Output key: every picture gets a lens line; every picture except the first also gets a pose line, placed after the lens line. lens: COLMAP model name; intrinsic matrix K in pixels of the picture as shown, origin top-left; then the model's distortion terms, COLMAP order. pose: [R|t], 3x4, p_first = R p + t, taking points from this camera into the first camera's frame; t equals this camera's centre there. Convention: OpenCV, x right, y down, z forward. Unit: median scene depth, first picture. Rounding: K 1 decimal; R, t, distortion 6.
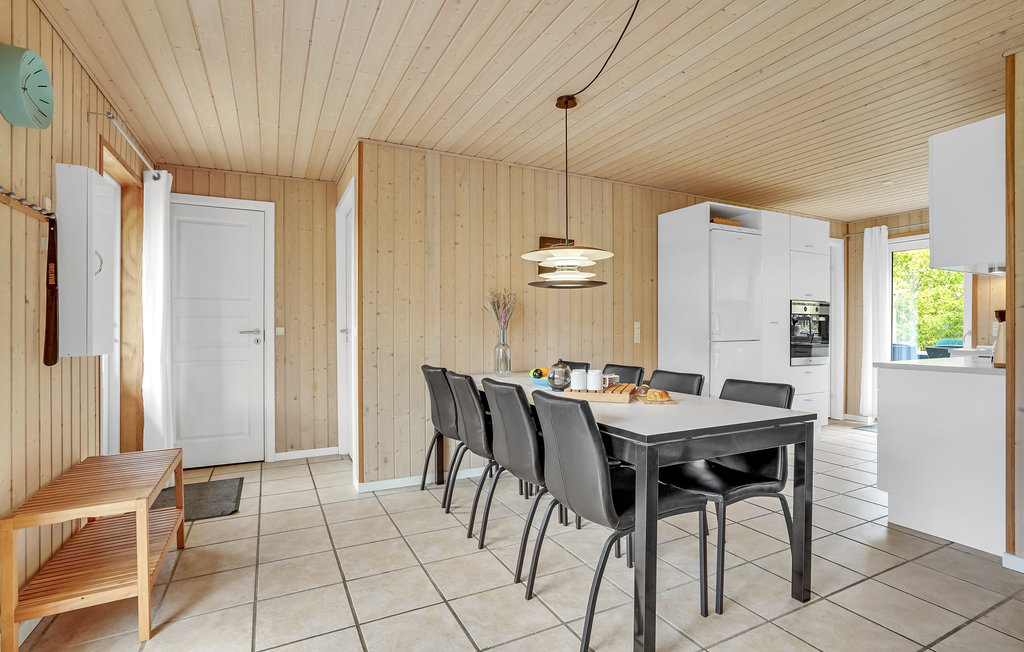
lens RADIAL K [[479.0, 0, 505.9], [0, 479.0, 331.6], [0, 0, 1]] dist [-0.021017, 0.001033]
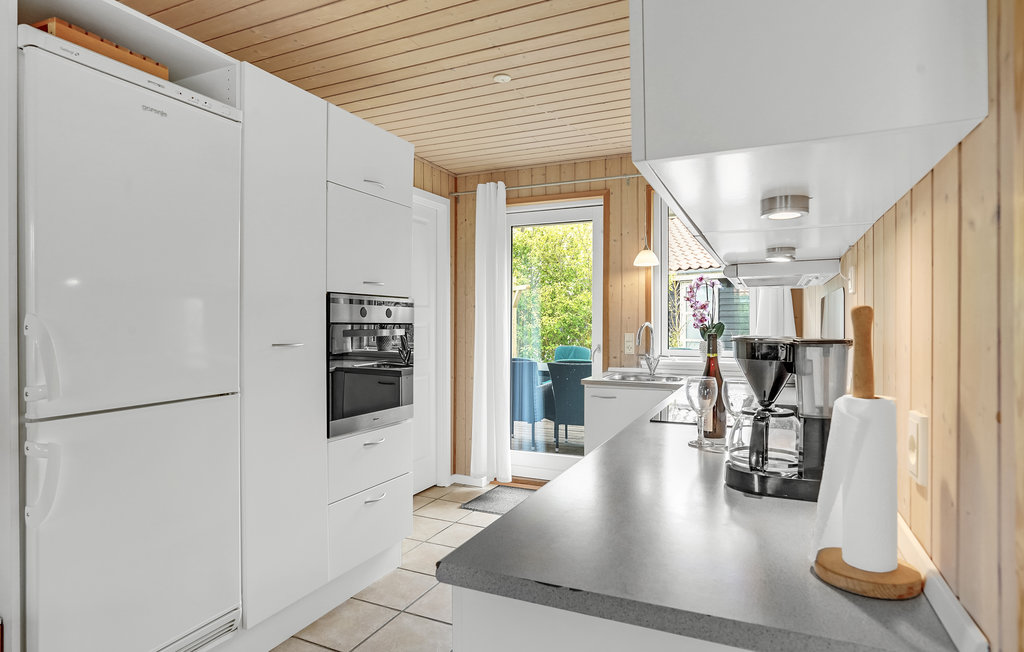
lens RADIAL K [[564.6, 0, 512.1], [0, 564.6, 323.2], [0, 0, 1]] dist [-0.003546, -0.000012]
pose [[0.775754, 0.001207, 0.631034, 0.302468], [0.003145, 0.999978, -0.005779, -0.025466], [-0.631028, 0.006467, 0.775733, 0.365347]]
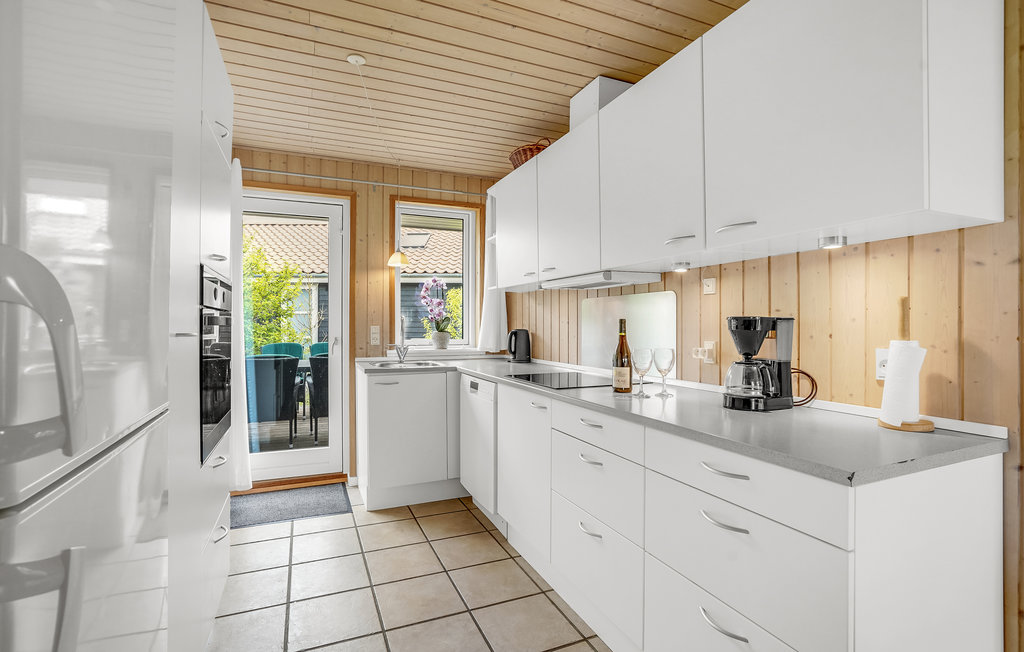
lens RADIAL K [[479.0, 0, 508.1], [0, 479.0, 324.8], [0, 0, 1]] dist [-0.021017, 0.001033]
pose [[0.050693, -0.001086, 0.998714, 0.216578], [0.007018, 0.999975, 0.000732, -0.017755], [-0.998690, 0.006971, 0.050699, 0.591437]]
